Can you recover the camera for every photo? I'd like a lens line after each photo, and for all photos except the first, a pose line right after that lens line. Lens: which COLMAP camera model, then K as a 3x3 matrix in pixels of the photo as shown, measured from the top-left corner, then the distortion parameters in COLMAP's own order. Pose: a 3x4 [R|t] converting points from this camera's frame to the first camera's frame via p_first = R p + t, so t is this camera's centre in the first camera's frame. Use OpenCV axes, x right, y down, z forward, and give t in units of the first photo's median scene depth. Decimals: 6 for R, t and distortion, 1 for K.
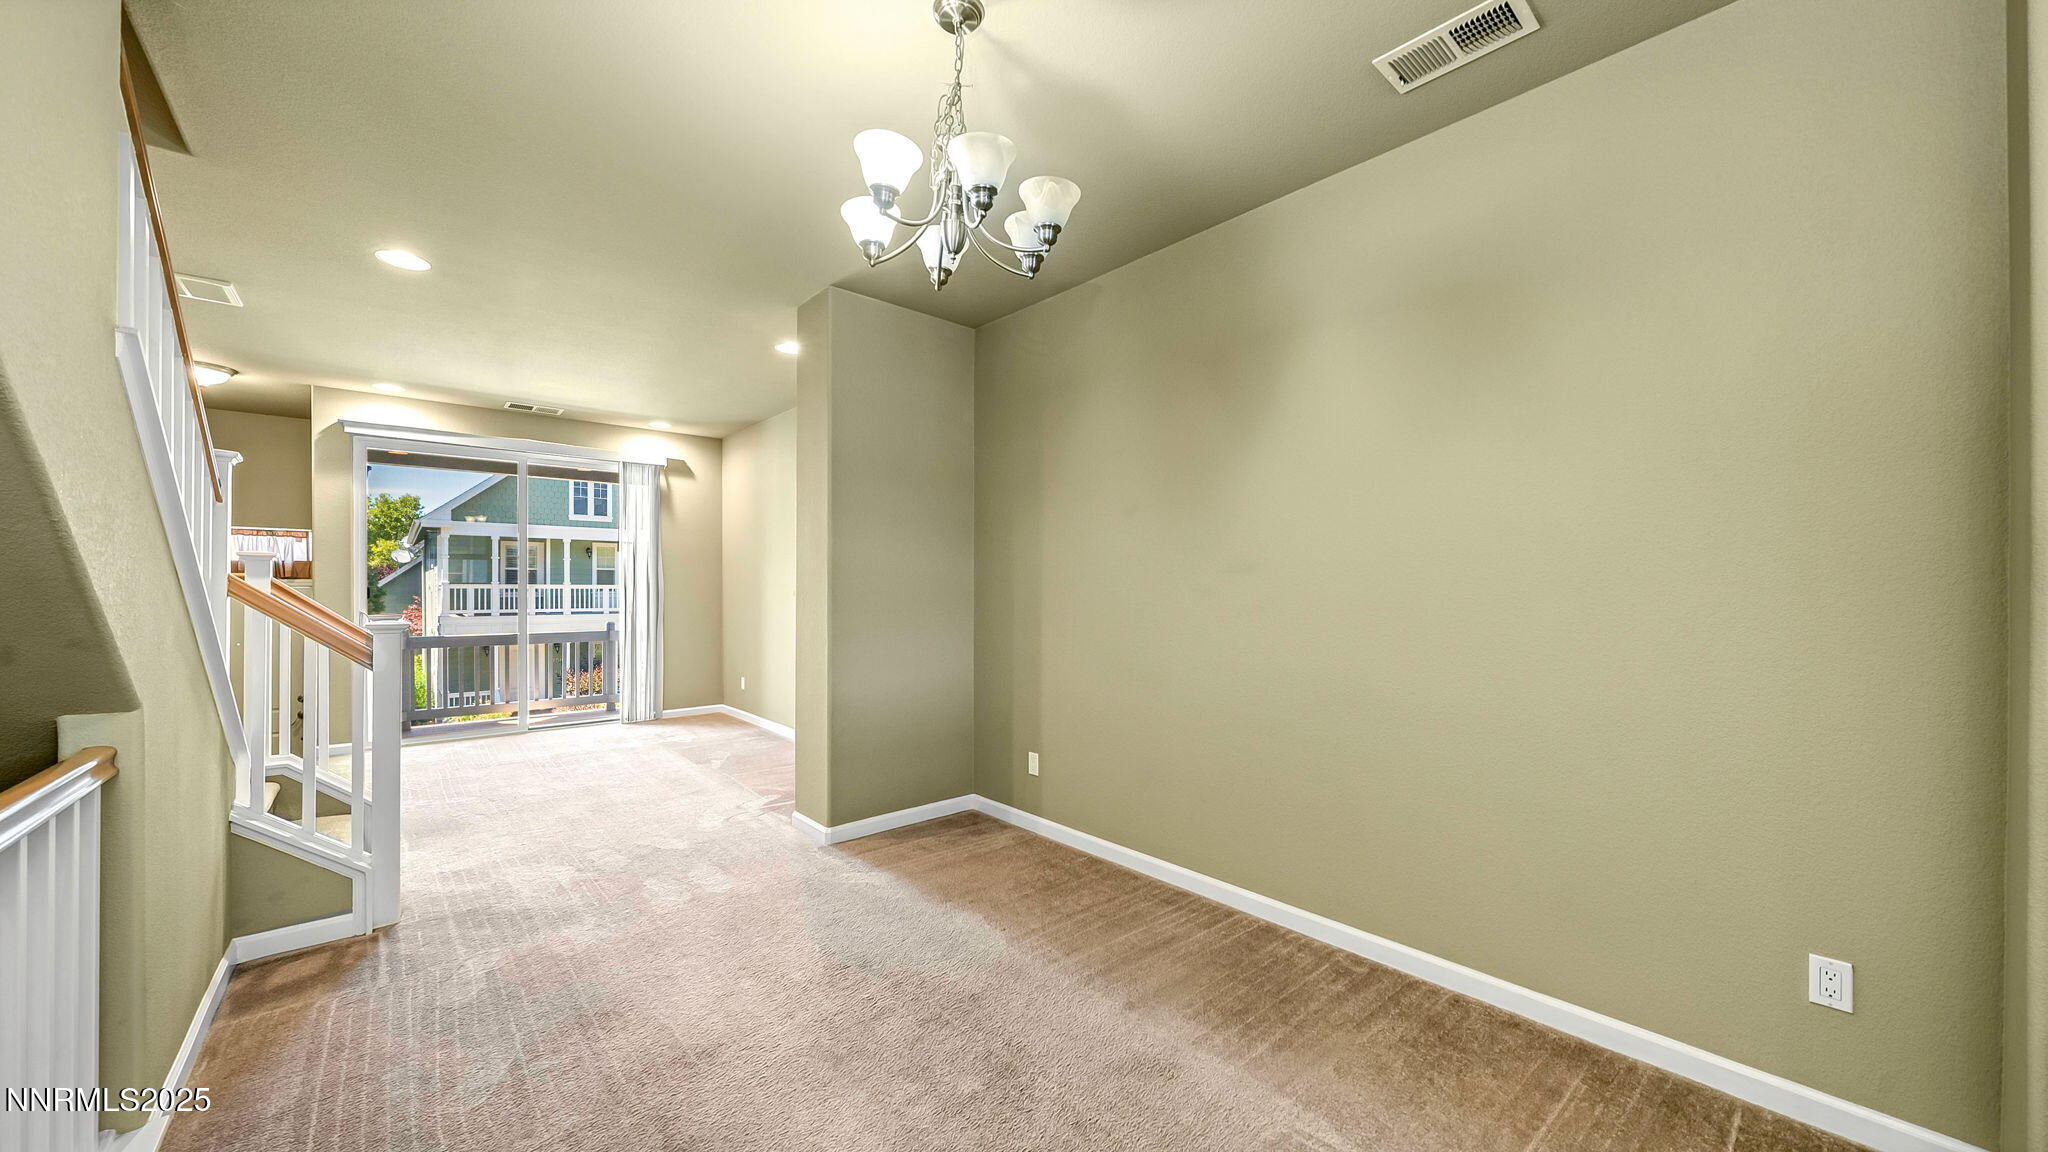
lens RADIAL K [[732.5, 0, 1016.5], [0, 732.5, 588.5], [0, 0, 1]] dist [-0.003161, -0.000233]
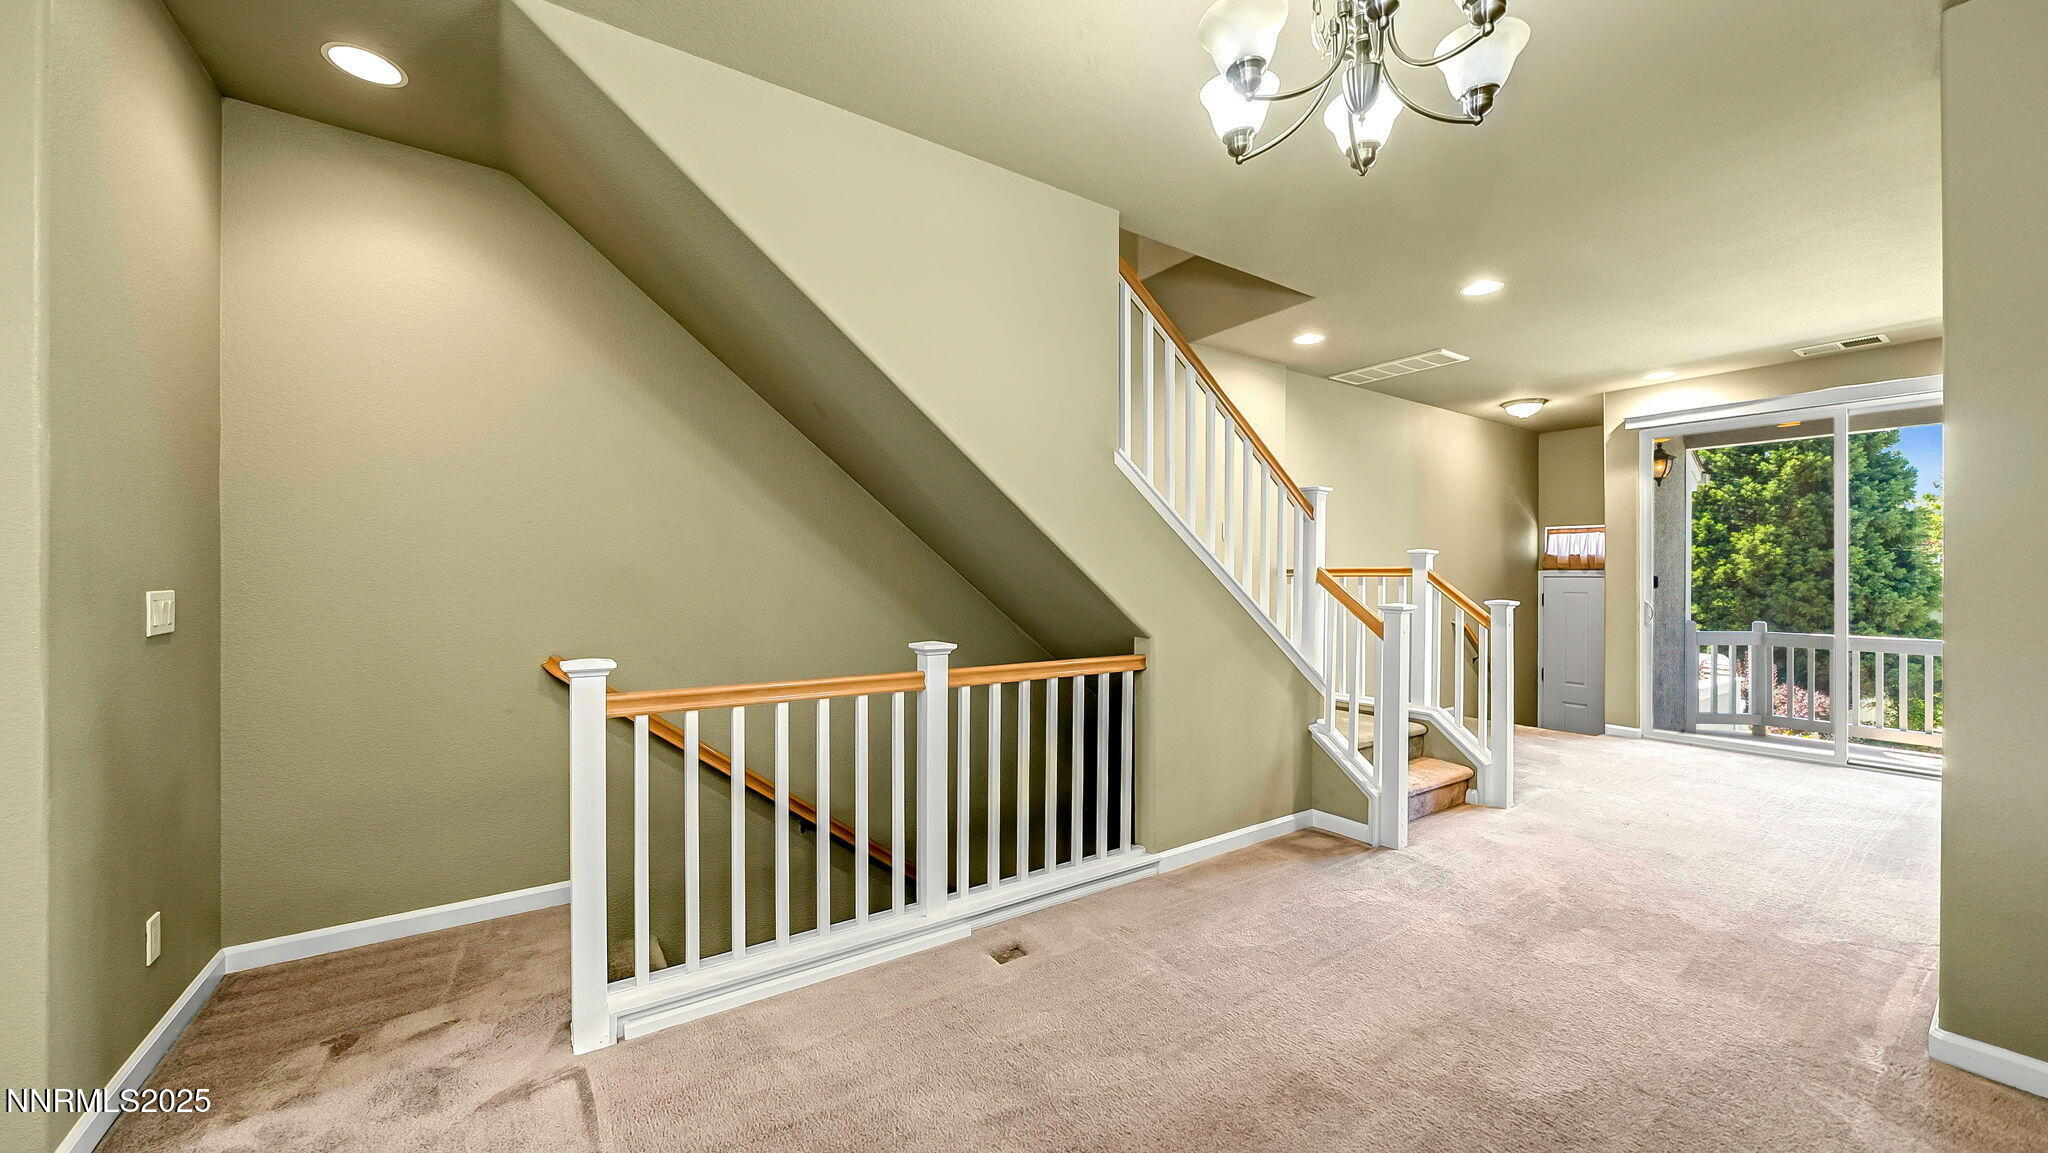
lens RADIAL K [[732.5, 0, 1014.1], [0, 732.5, 574.7], [0, 0, 1]] dist [-0.003161, -0.000233]
pose [[-0.123119, -0.004099, -0.992383, 0.173392], [-0.004662, 0.999983, -0.003552, 0.001252], [0.992381, 0.004189, -0.123136, 0.195456]]
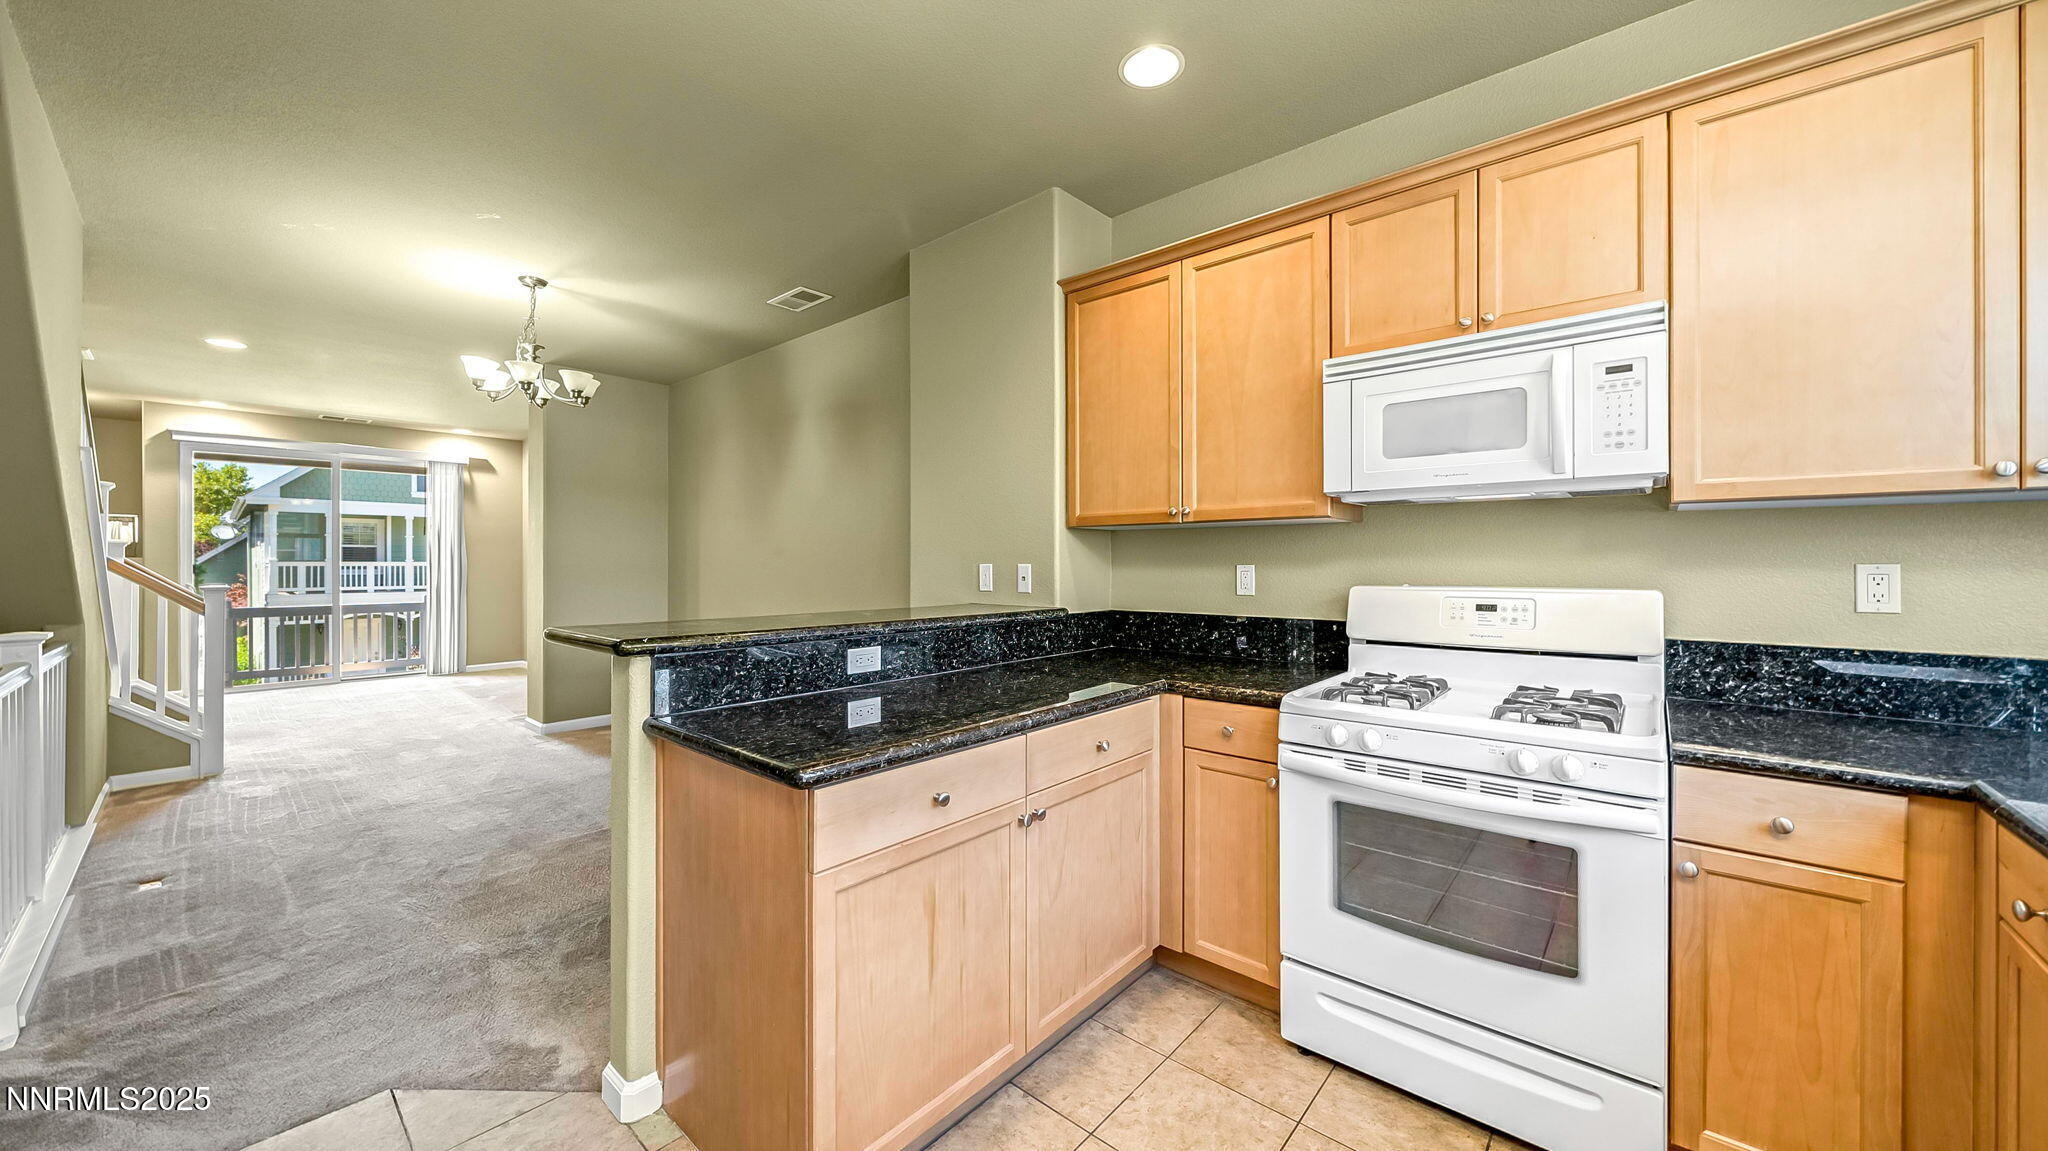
lens RADIAL K [[732.5, 0, 1013.6], [0, 732.5, 565.4], [0, 0, 1]] dist [-0.003161, -0.000233]
pose [[0.992127, -0.003060, 0.125201, 0.258231], [0.002896, 0.999995, 0.001491, 0.001225], [-0.125204, -0.001117, 0.992130, -0.307513]]
